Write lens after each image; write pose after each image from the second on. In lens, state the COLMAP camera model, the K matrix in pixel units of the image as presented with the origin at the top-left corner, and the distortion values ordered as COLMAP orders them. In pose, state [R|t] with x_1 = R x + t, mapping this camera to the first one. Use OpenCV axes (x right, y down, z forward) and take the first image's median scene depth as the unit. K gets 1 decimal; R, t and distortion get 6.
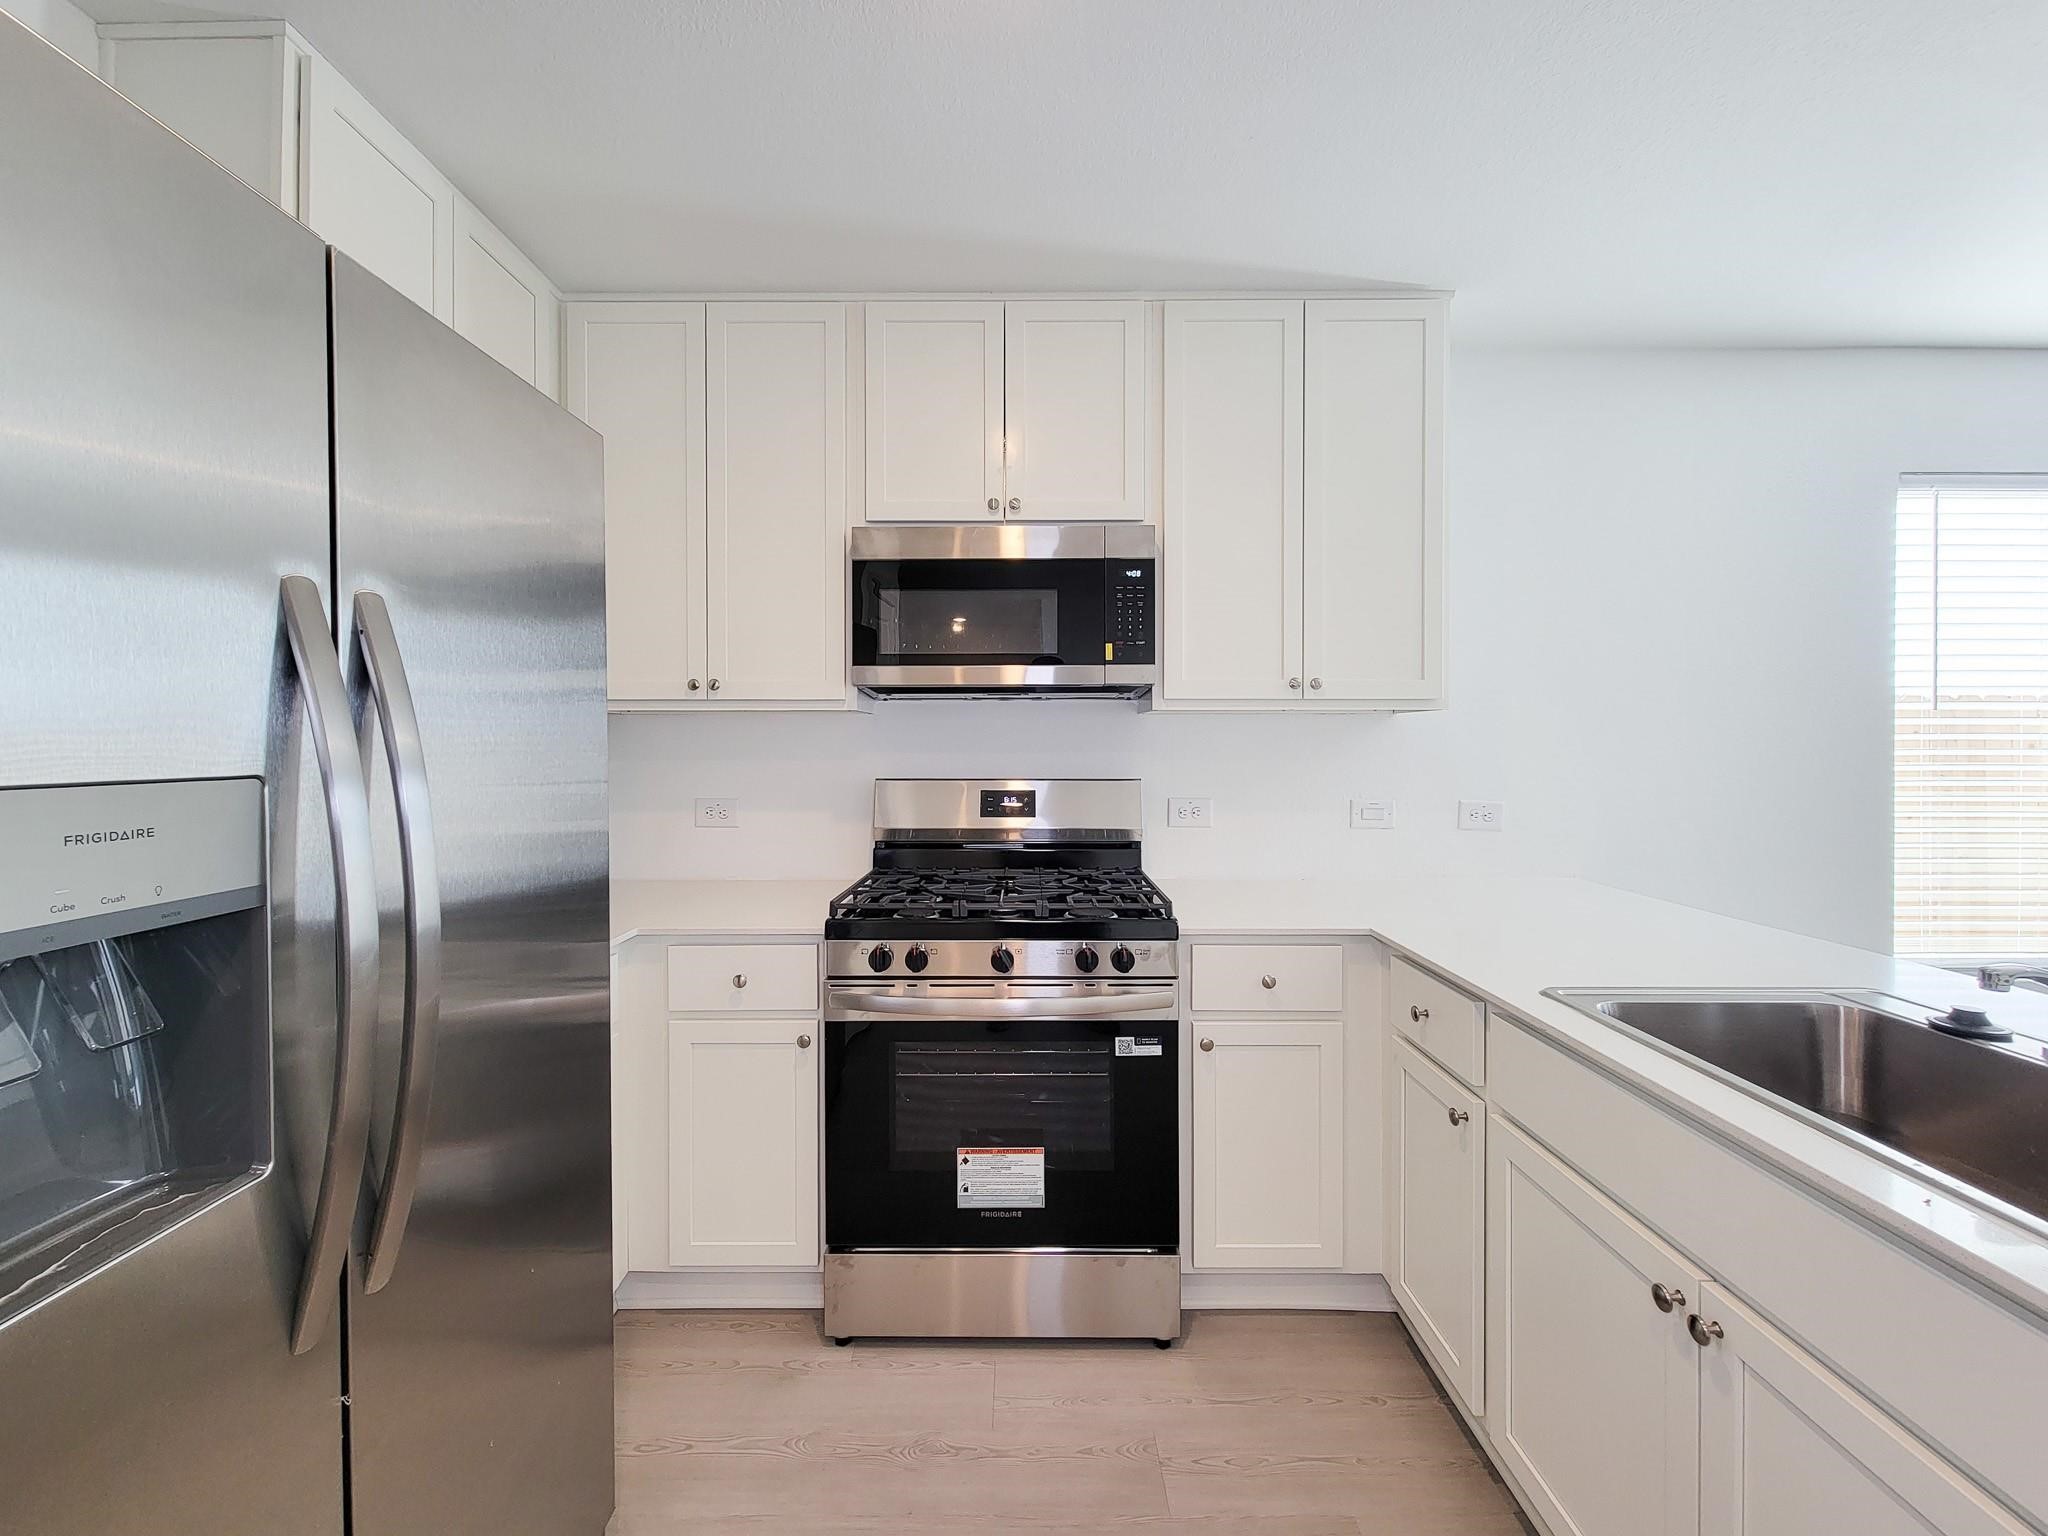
lens RADIAL K [[835.8, 0, 1028.6], [0, 835.8, 750.0], [0, 0, 1]] dist [0.000717, -0.001701]
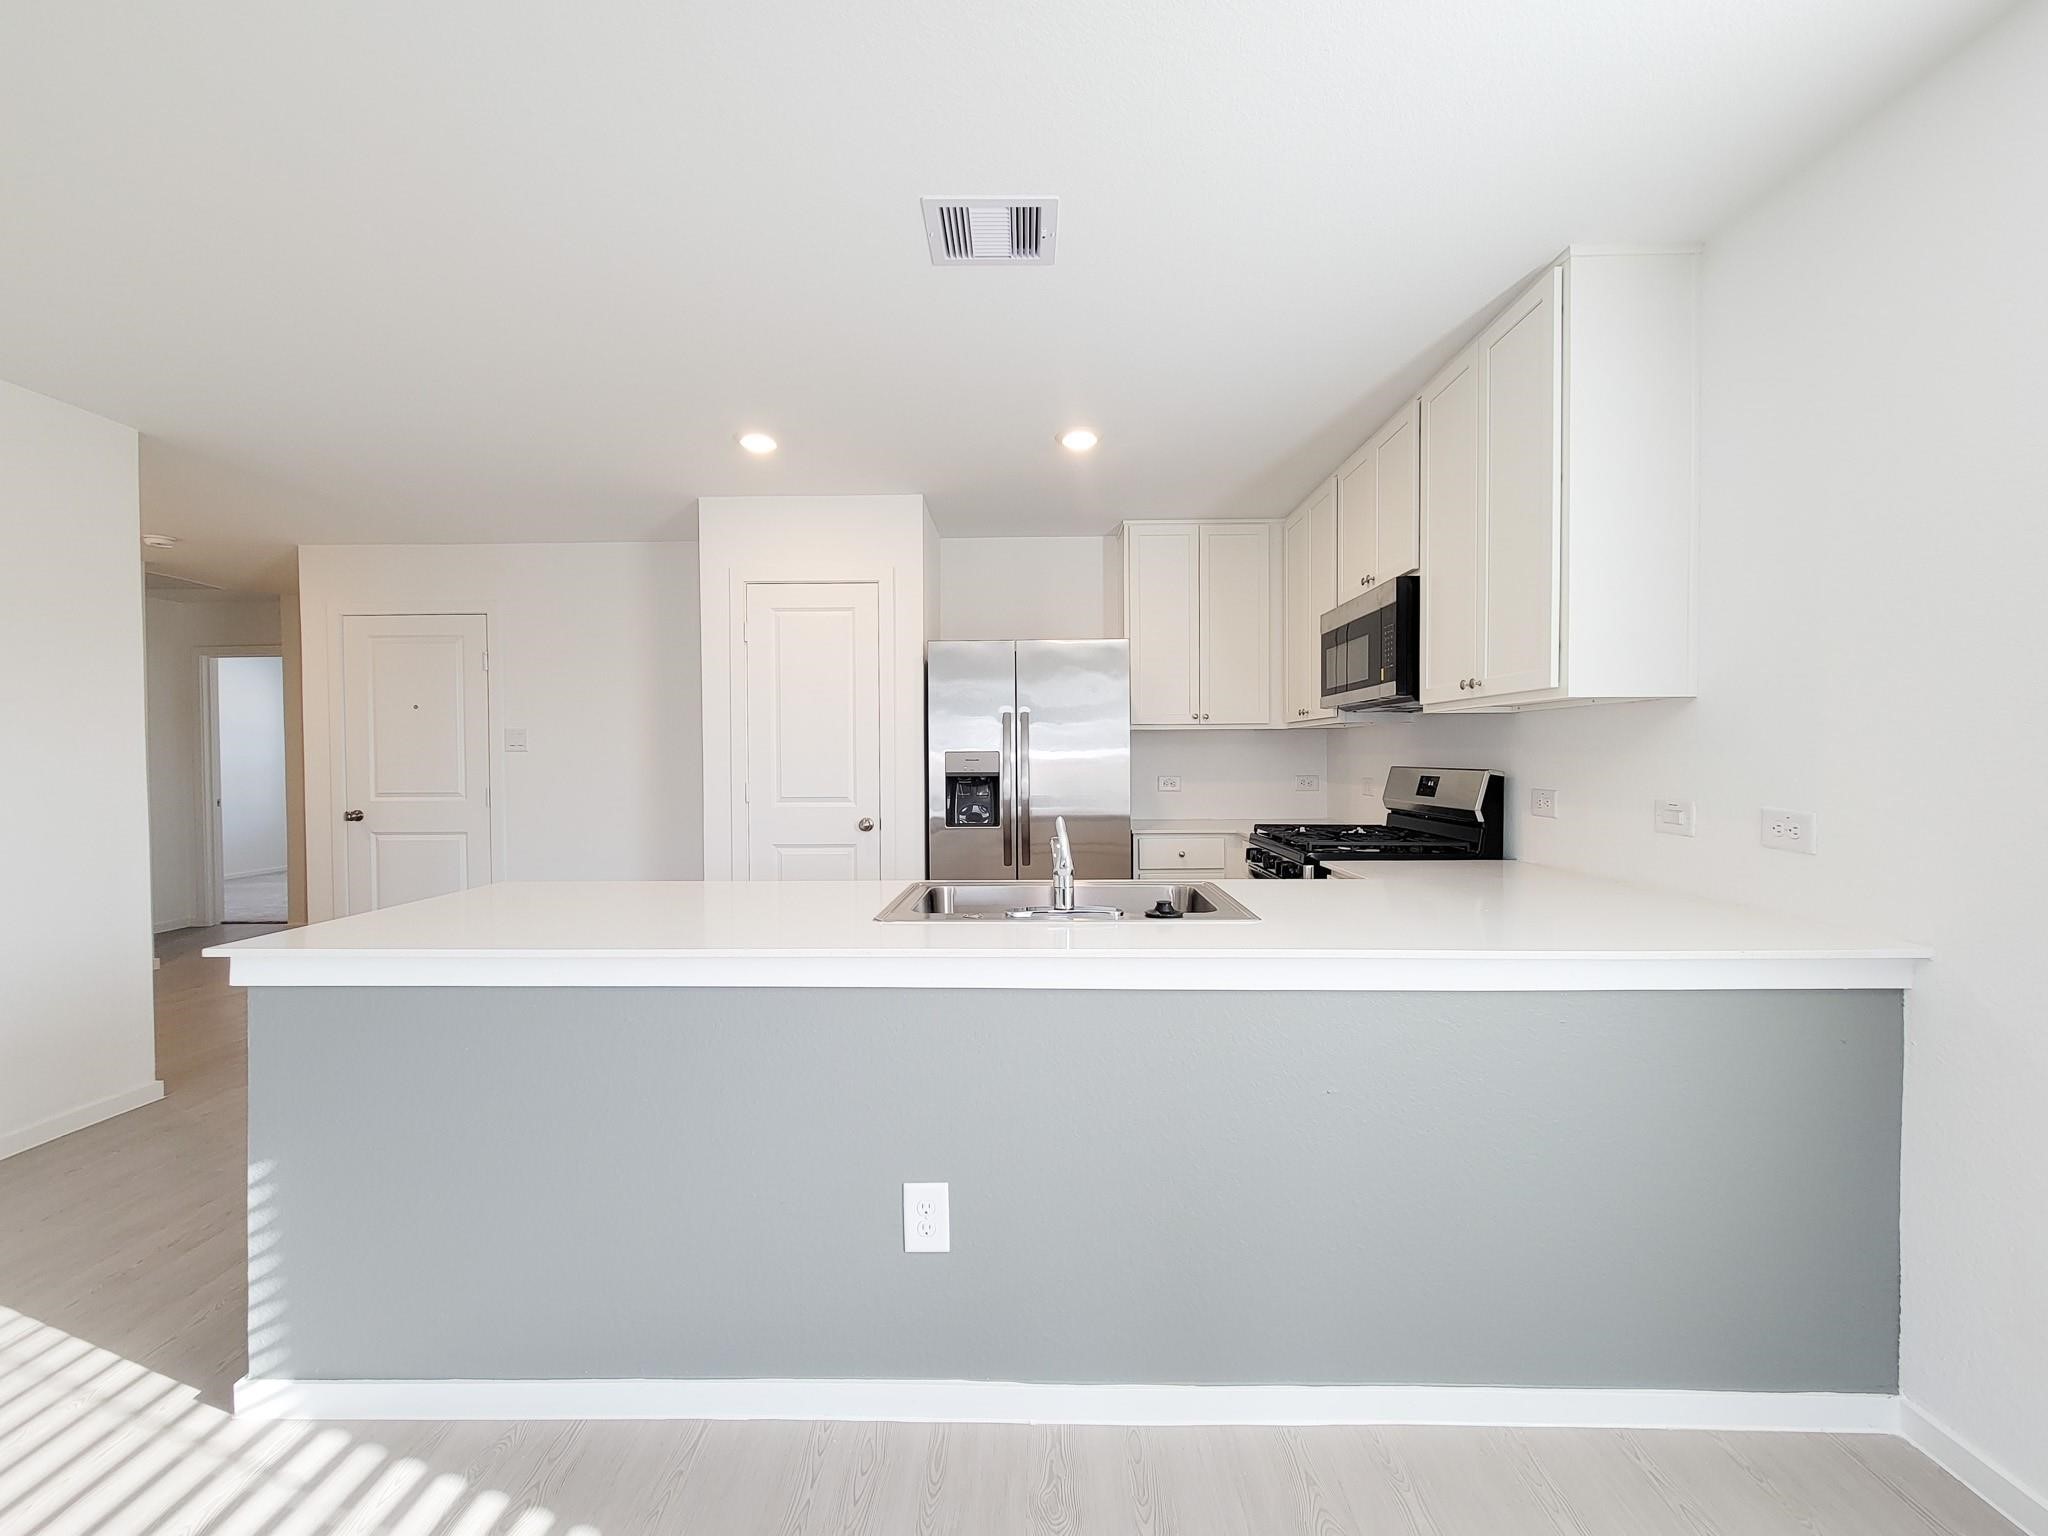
lens RADIAL K [[835.8, 0, 1024.5], [0, 835.8, 770.2], [0, 0, 1]] dist [0.000717, -0.001701]
pose [[-0.012170, 0.017728, -0.999769, 1.656591], [0.005262, 0.999830, 0.017665, 0.015656], [0.999912, -0.005046, -0.012261, 0.470359]]
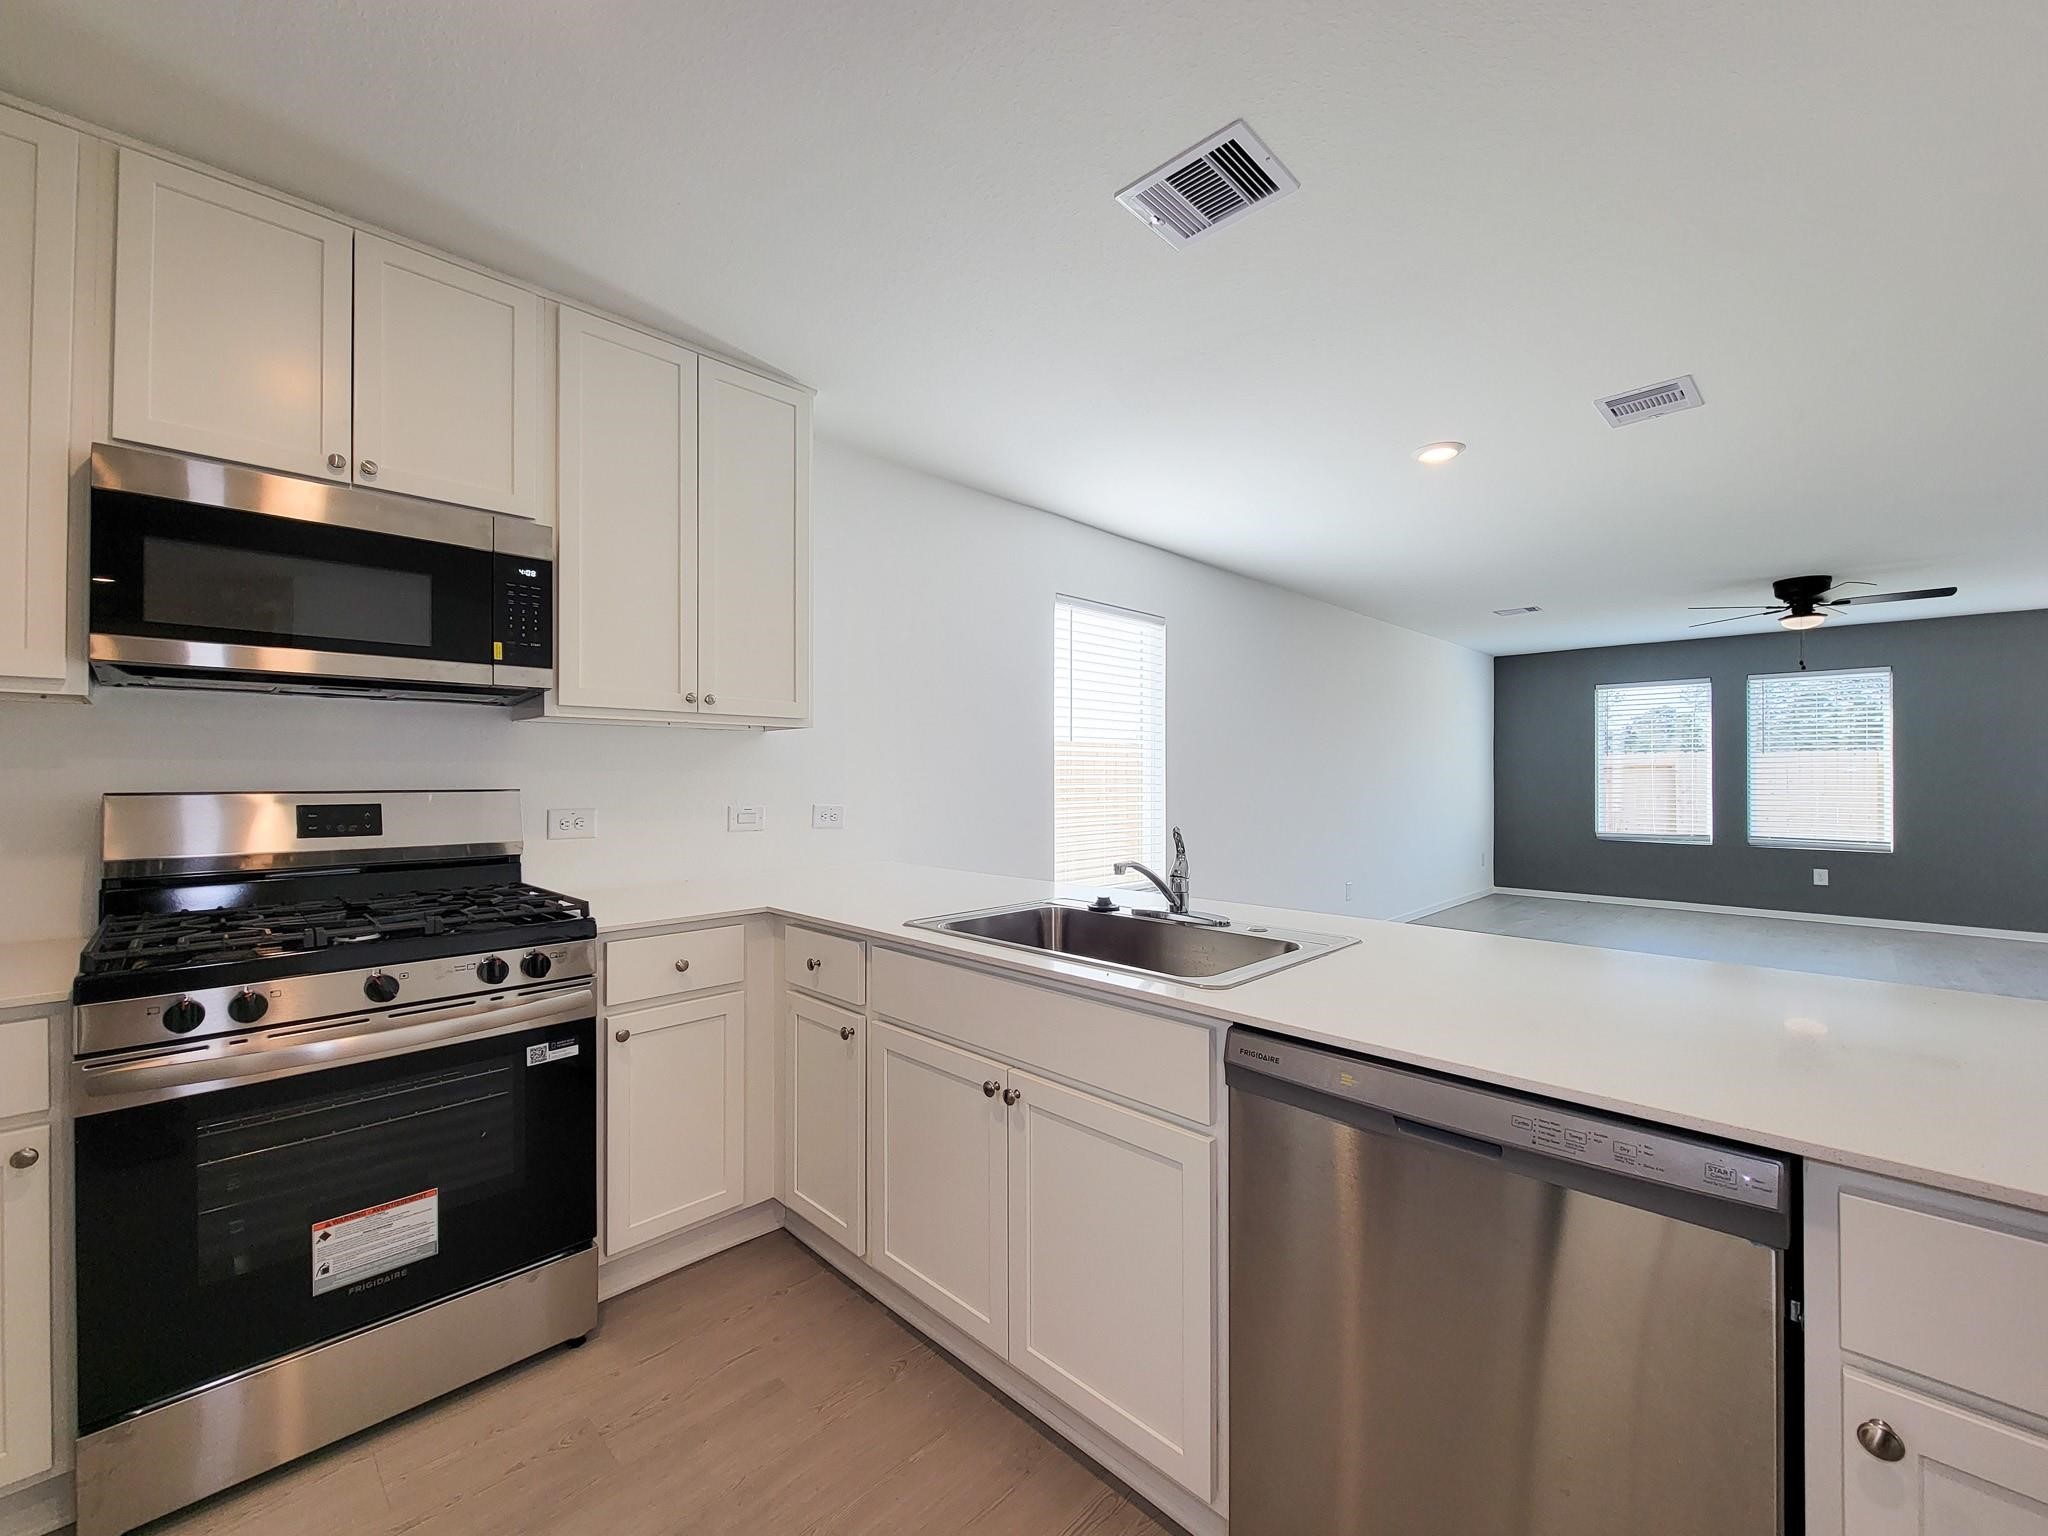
lens RADIAL K [[835.8, 0, 1020.4], [0, 835.8, 770.3], [0, 0, 1]] dist [0.000717, -0.001701]
pose [[0.702843, 0.004951, 0.711328, -0.179449], [0.003712, 0.999937, -0.010628, 0.033000], [-0.711336, 0.010111, 0.702780, -0.091693]]
